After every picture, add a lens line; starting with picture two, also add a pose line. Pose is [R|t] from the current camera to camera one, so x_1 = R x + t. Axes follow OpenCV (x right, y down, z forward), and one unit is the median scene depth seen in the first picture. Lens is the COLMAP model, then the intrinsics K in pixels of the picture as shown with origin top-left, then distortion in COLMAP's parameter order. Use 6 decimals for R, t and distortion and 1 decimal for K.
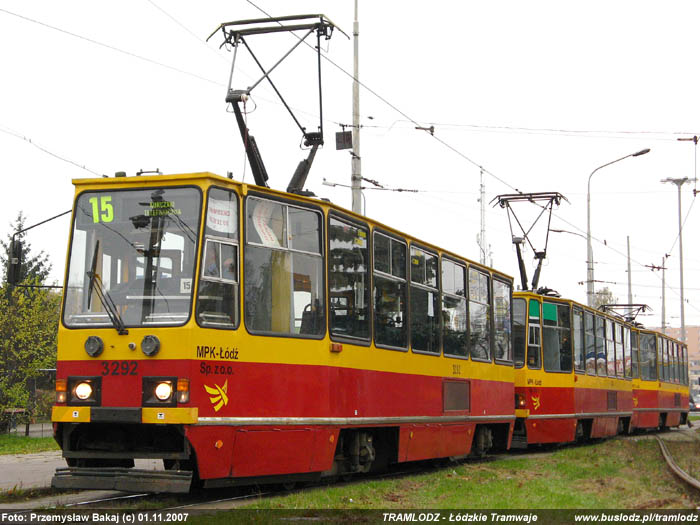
lens RADIAL K [[1426.9, 0, 350.0], [0, 1426.9, 262.5], [0, 0, 1]] dist [-0.030392, -0.023451]
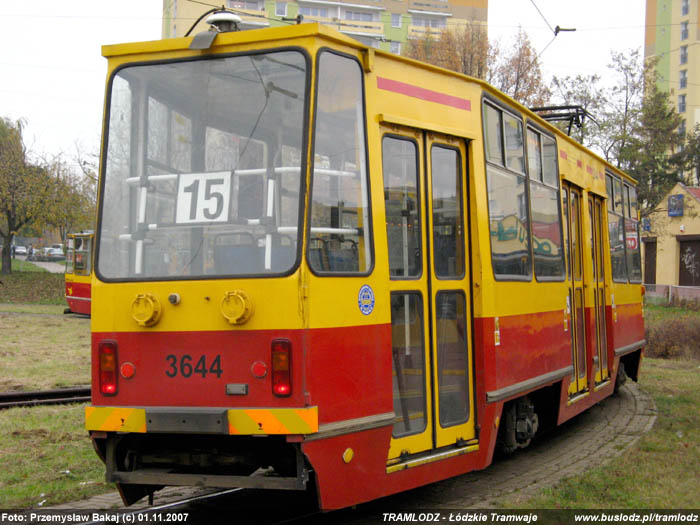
lens RADIAL K [[1204.5, 0, 350.0], [0, 1204.5, 262.5], [0, 0, 1]] dist [0.020245, 0.095395]
pose [[0.999025, -0.031061, -0.031377, -0.072214], [0.033232, 0.996906, 0.071230, 0.002672], [0.029068, -0.072204, 0.996966, 0.470654]]
